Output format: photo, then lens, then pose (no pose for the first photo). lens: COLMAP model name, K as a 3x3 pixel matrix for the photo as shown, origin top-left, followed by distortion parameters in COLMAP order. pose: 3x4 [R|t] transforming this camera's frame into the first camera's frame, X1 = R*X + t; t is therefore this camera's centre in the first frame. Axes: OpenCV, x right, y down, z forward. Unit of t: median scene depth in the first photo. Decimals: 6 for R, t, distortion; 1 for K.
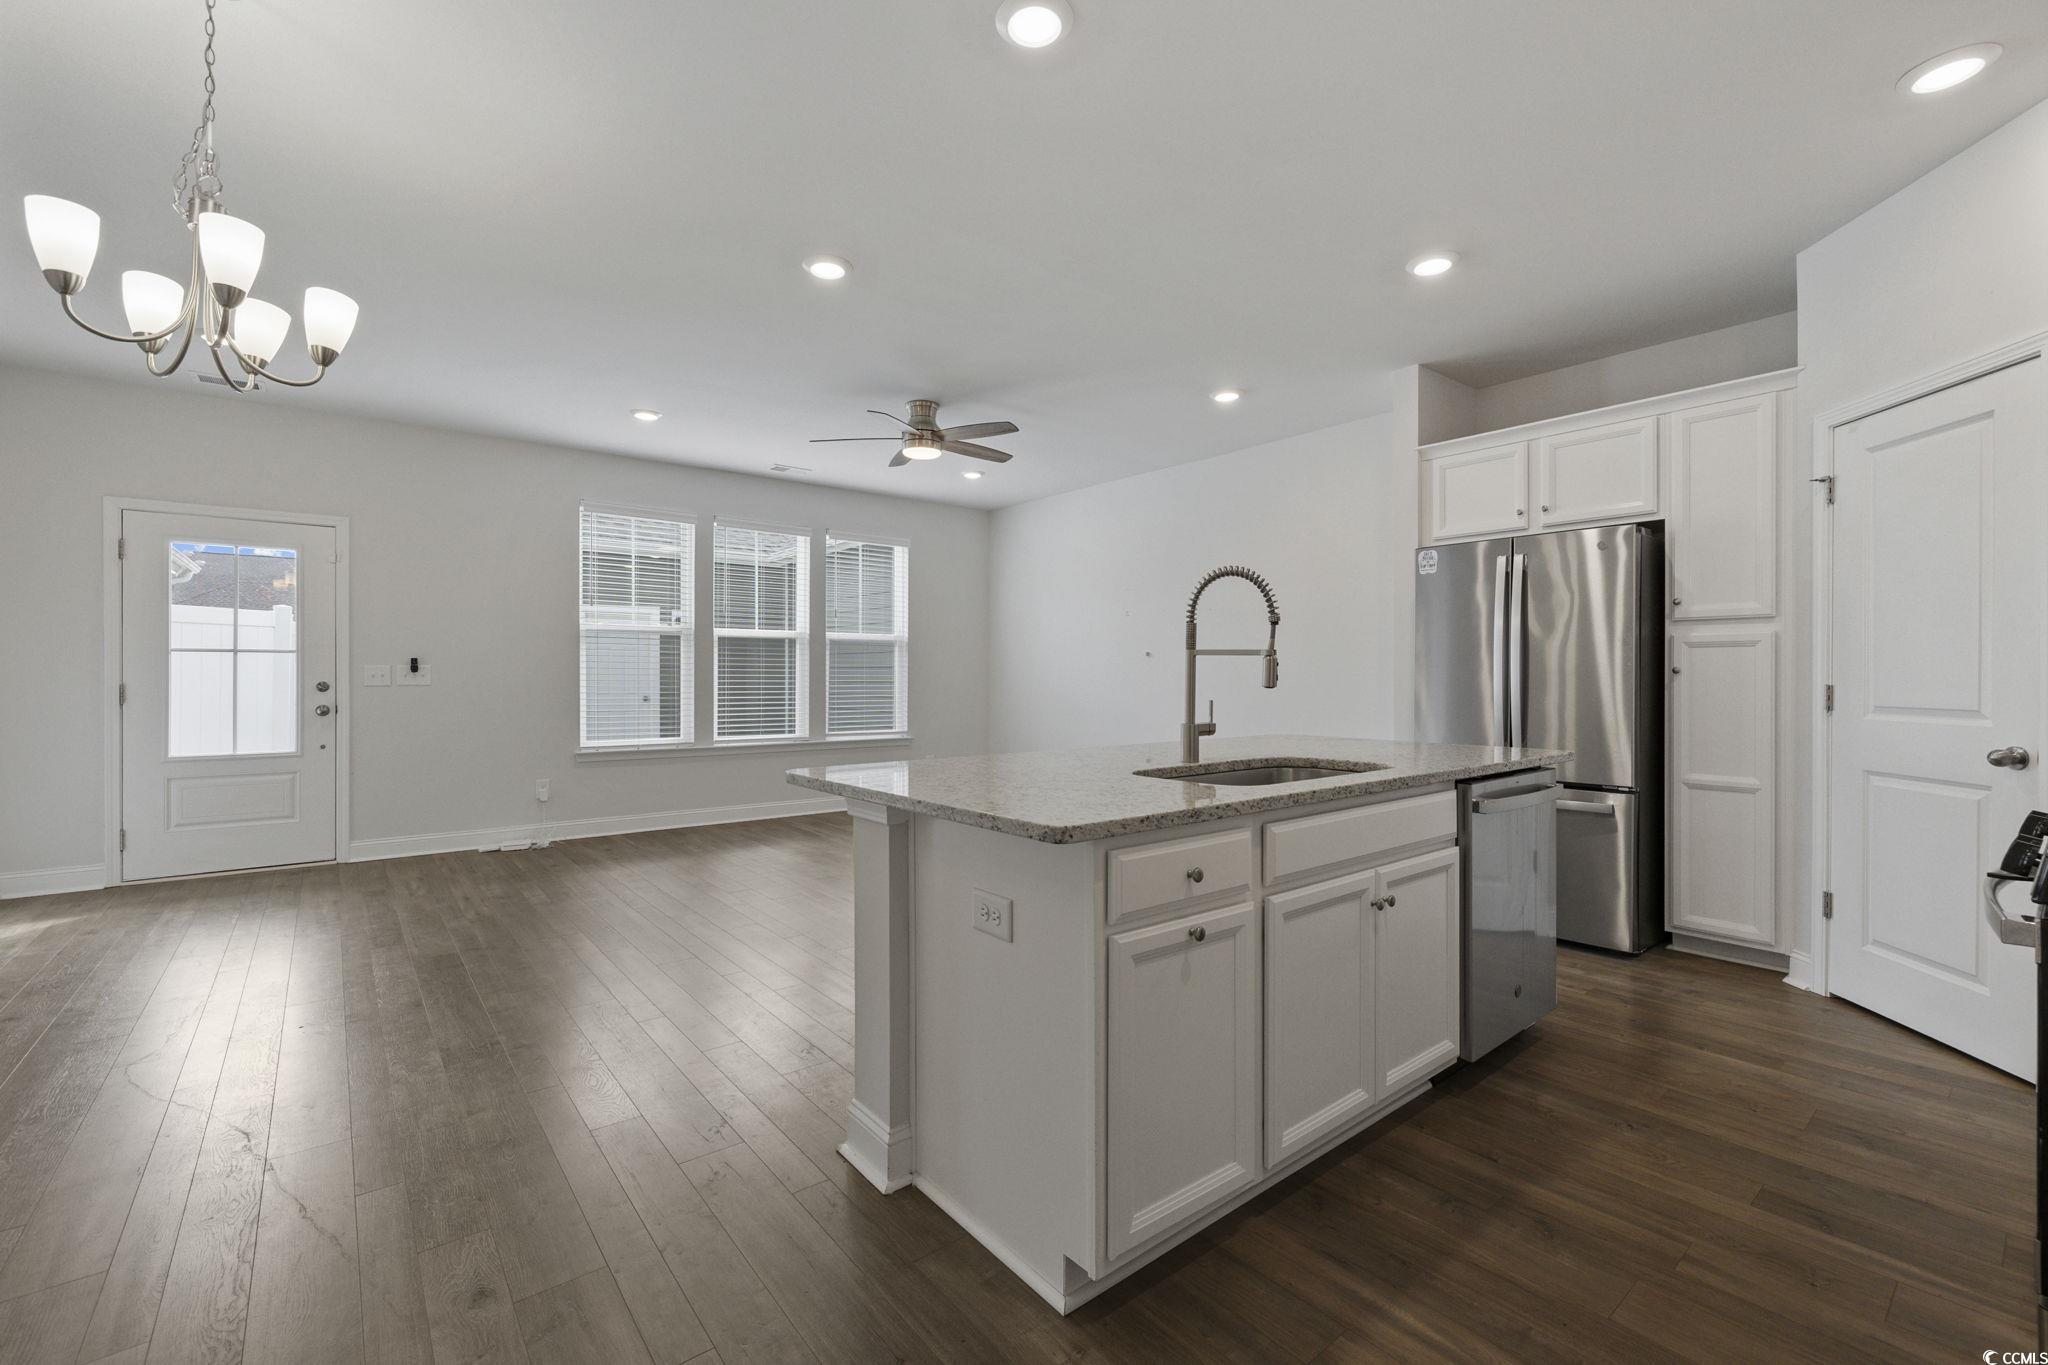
lens RADIAL K [[862.4, 0, 1014.9], [0, 862.4, 675.8], [0, 0, 1]] dist [0.000959, -0.000403]
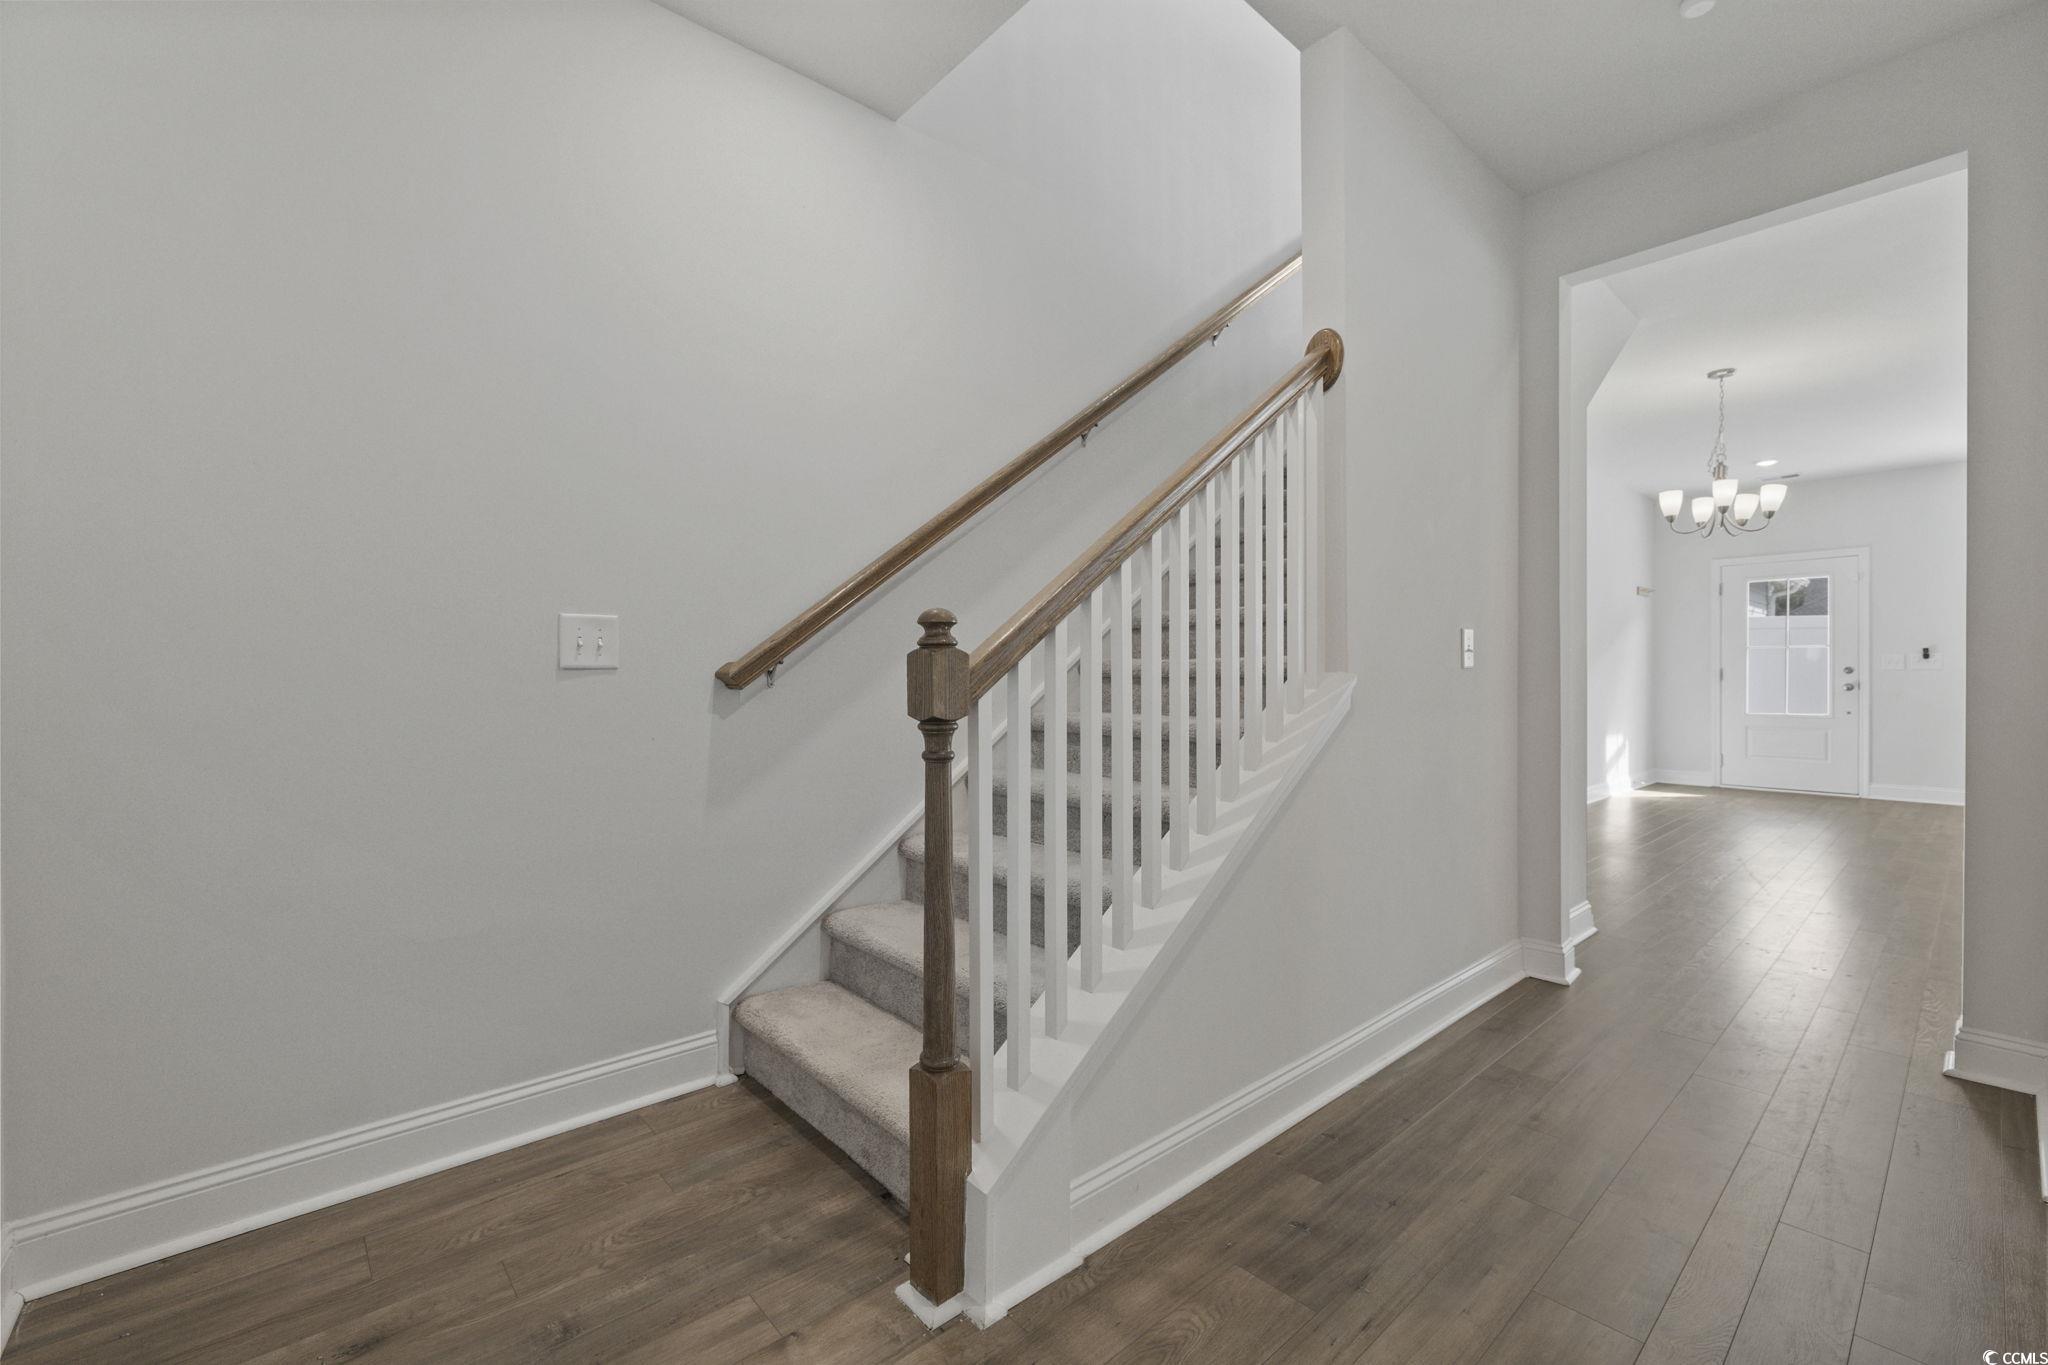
lens RADIAL K [[862.4, 0, 1014.9], [0, 862.4, 675.8], [0, 0, 1]] dist [0.000959, -0.000403]
pose [[0.047119, 0.001560, -0.998888, 0.849175], [0.001996, 0.999997, 0.001656, 0.026856], [0.998887, -0.002072, 0.047116, -0.672216]]
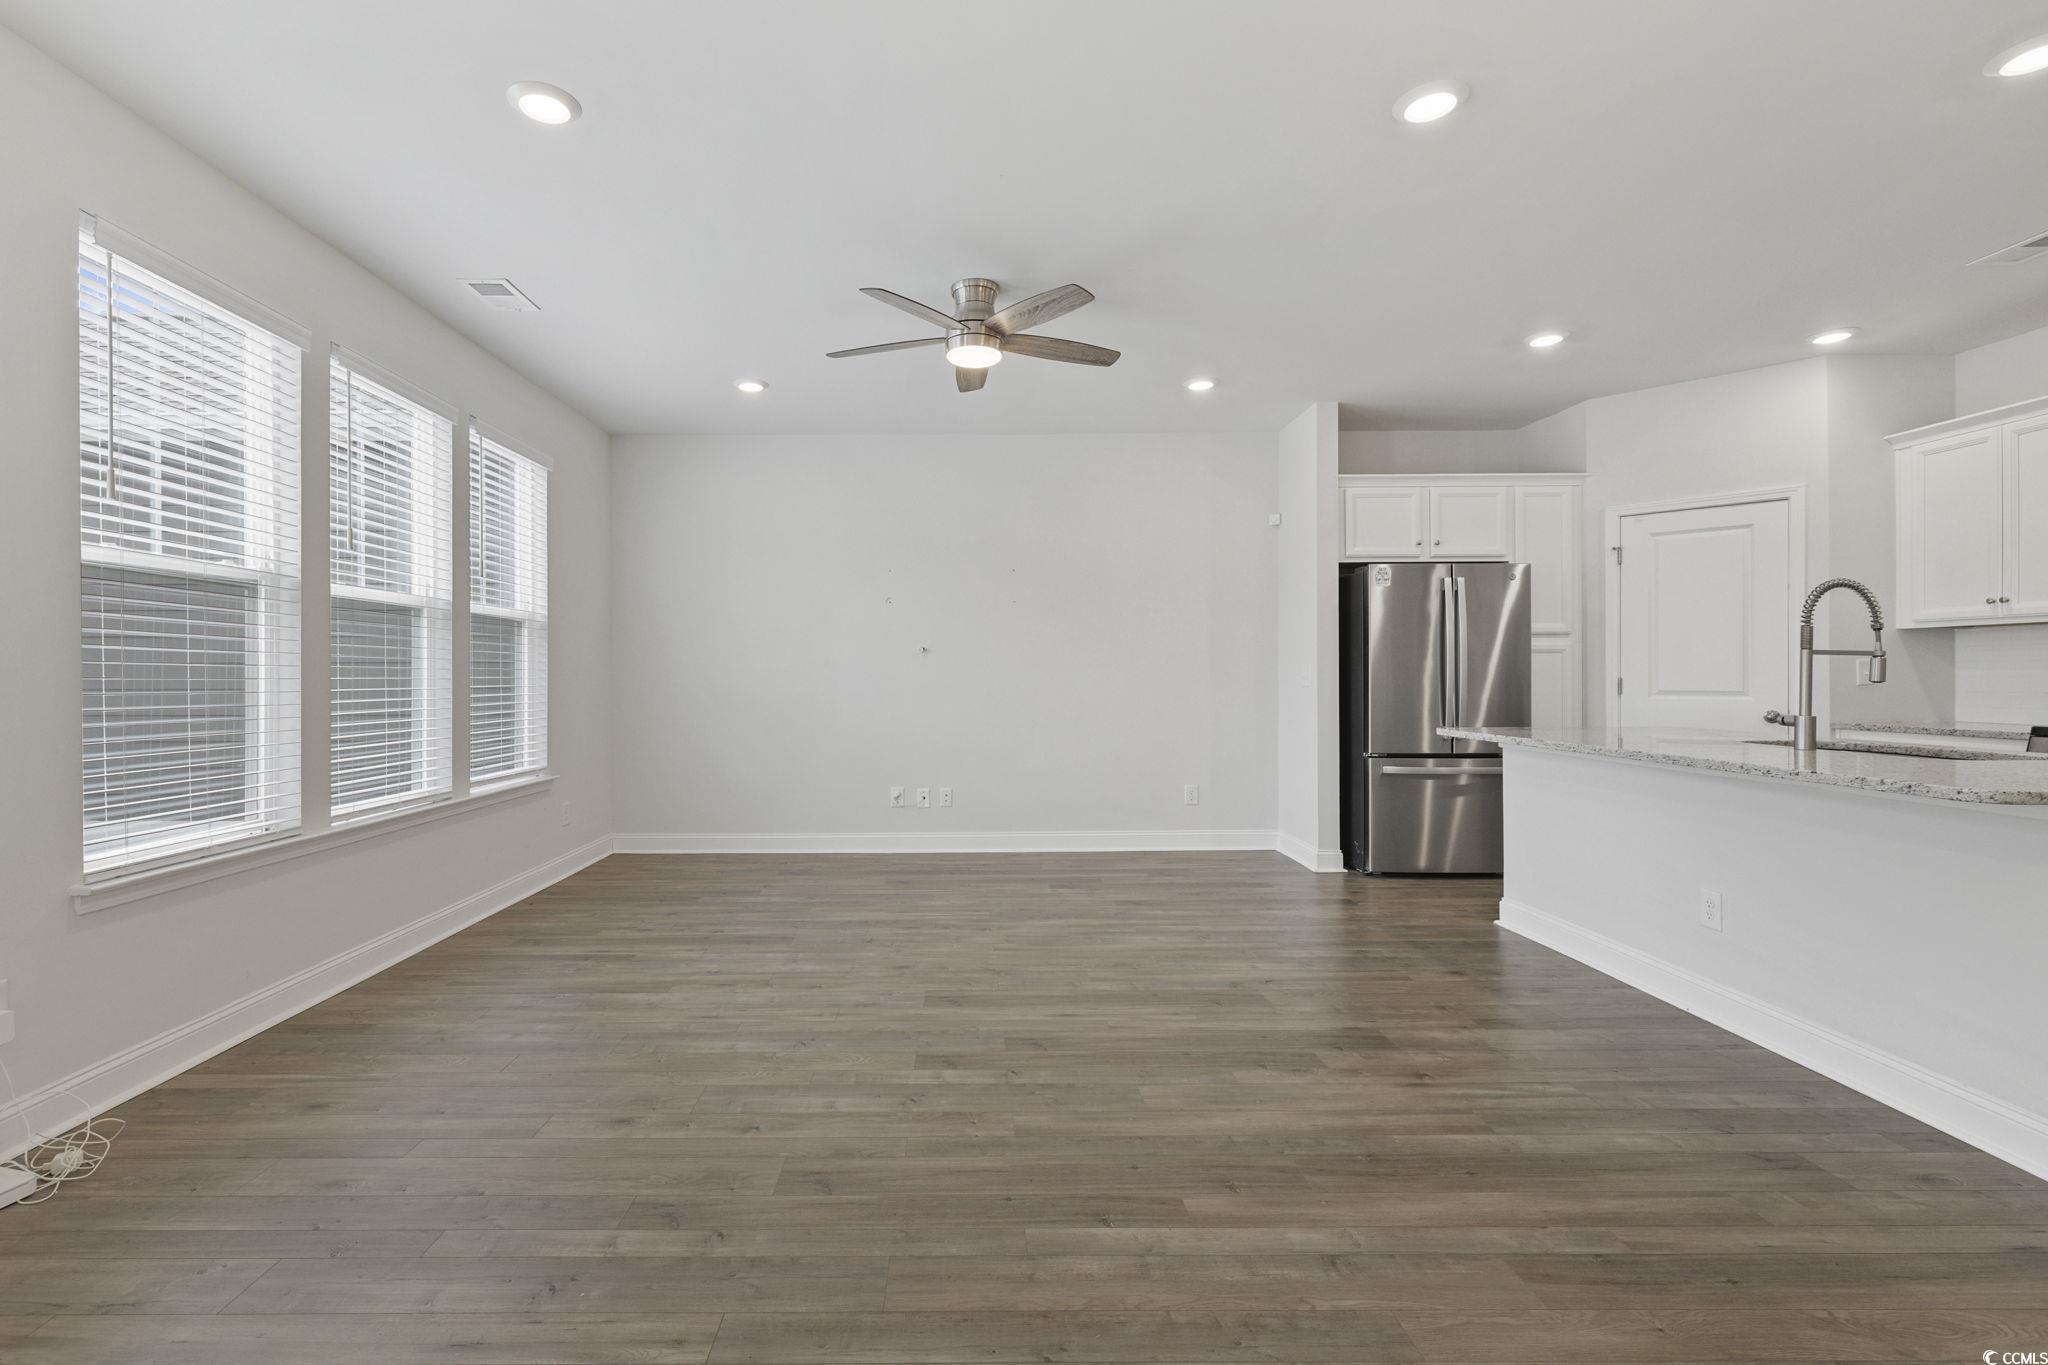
lens RADIAL K [[915.5, 0, 961.2], [0, 915.5, 677.4], [0, 0, 1]] dist [0.004169, -0.000006]
pose [[0.619746, -0.005691, 0.784781, -0.968000], [0.004702, 0.999983, 0.003539, -0.002031], [-0.784788, 0.001497, 0.619762, 0.769251]]
